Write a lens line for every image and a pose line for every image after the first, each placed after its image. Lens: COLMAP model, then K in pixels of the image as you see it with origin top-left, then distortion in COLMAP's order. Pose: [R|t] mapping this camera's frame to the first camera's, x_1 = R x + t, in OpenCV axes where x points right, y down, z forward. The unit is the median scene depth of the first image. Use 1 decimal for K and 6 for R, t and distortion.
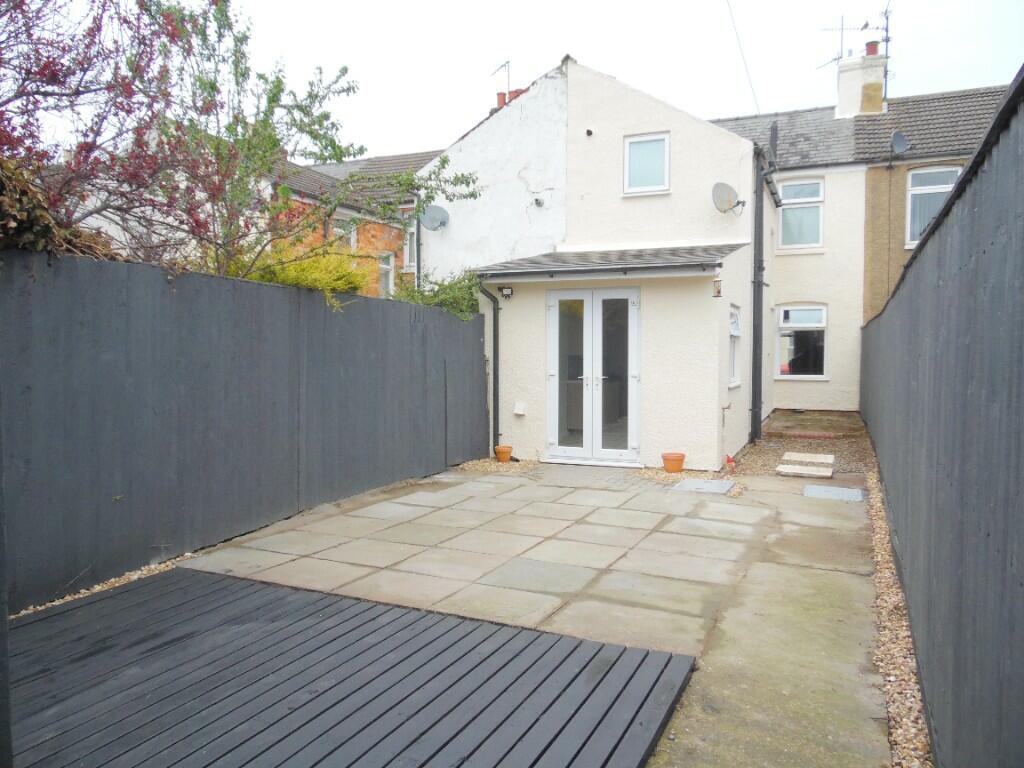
lens RADIAL K [[765.4, 0, 514.6], [0, 765.4, 383.0], [0, 0, 1]] dist [-0.020827, 0.049877]
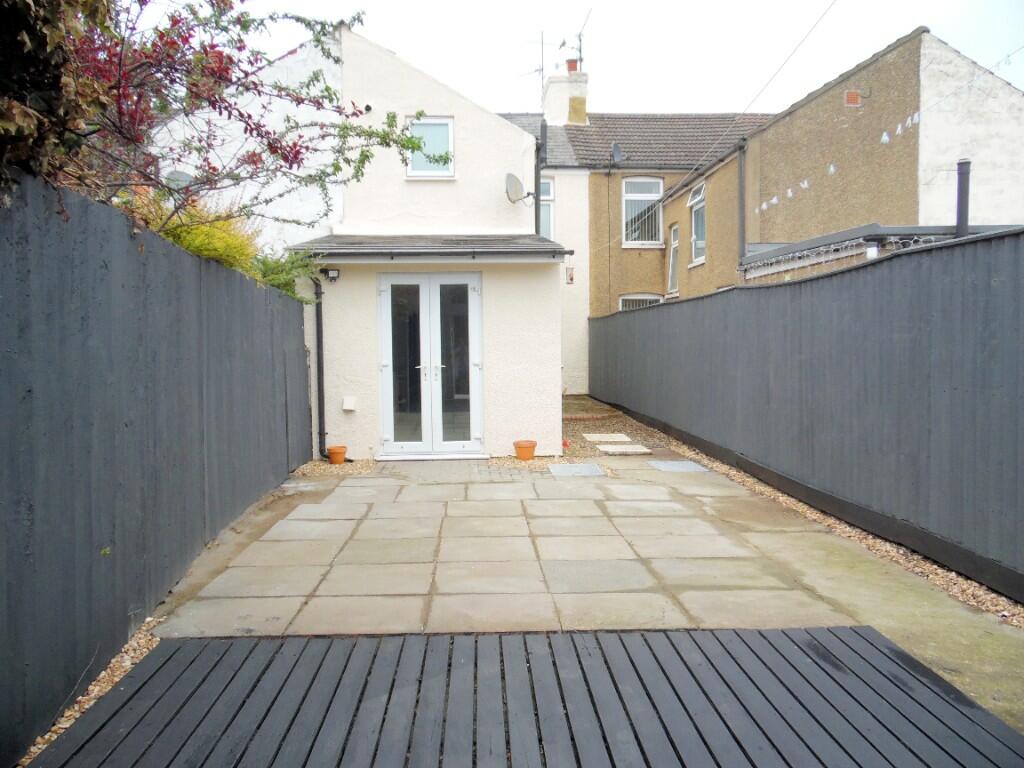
lens RADIAL K [[765.4, 0, 515.6], [0, 765.4, 381.1], [0, 0, 1]] dist [-0.020827, 0.049877]
pose [[0.892474, -0.033834, 0.449828, -0.429106], [0.031146, 0.999425, 0.013377, 0.001464], [-0.450022, 0.002072, 0.893015, 0.200131]]
